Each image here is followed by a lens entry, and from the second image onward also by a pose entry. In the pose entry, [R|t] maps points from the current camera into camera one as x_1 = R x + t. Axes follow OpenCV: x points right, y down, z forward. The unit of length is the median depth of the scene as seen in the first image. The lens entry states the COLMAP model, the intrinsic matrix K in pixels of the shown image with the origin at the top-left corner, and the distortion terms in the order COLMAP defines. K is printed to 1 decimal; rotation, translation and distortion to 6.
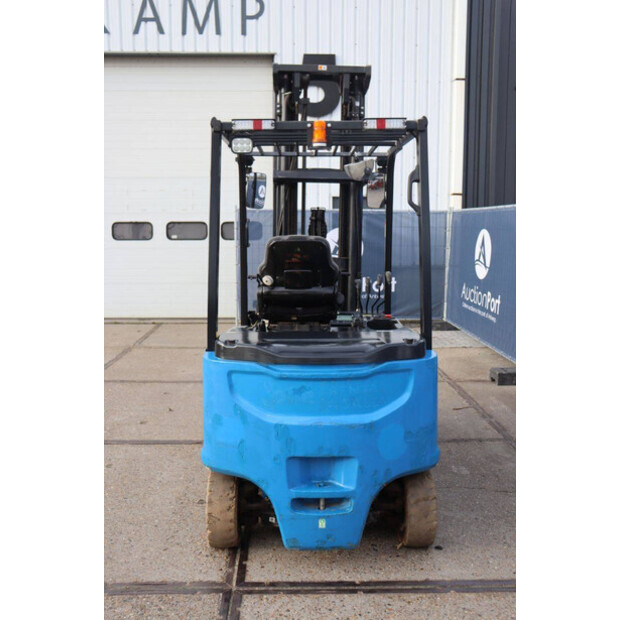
lens RADIAL K [[627.5, 0, 310.0], [0, 627.5, 310.0], [0, 0, 1]] dist [-0.107289, 0.201863]
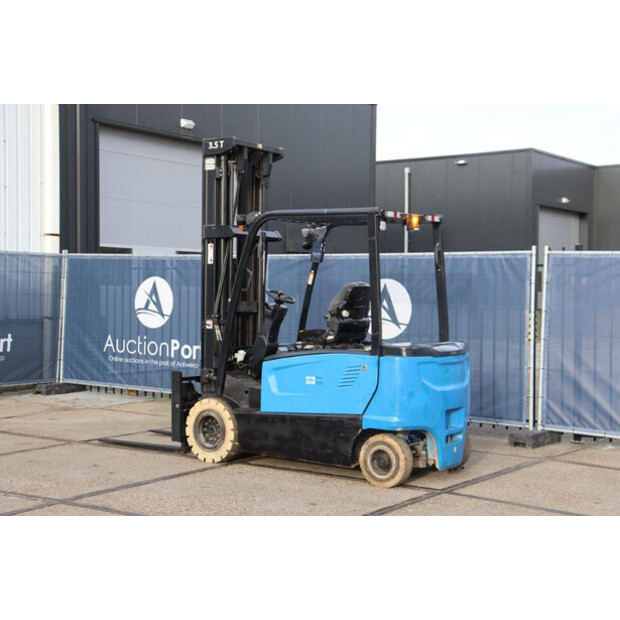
lens RADIAL K [[1025.4, 0, 310.0], [0, 1025.4, 310.0], [0, 0, 1]] dist [0.165788, 0.026005]
pose [[0.594369, -0.013613, 0.804077, -2.377246], [0.089787, 0.994729, -0.049529, 0.063566], [-0.799164, 0.101634, 0.592459, -0.385794]]
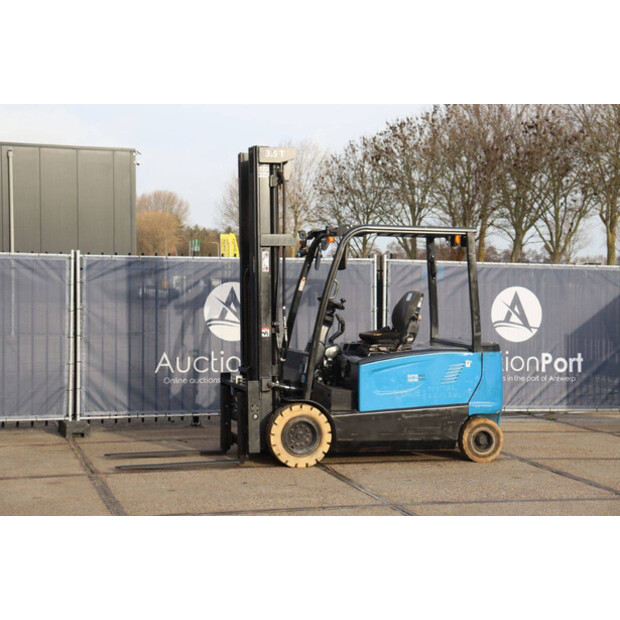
lens RADIAL K [[1183.7, 0, 310.0], [0, 1183.7, 310.0], [0, 0, 1]] dist [0.264916, 0.074096]
pose [[-0.247628, -0.028444, 0.968438, -3.536899], [0.111354, 0.992109, 0.057612, -0.327533], [-0.962435, 0.122106, -0.242507, 2.395261]]
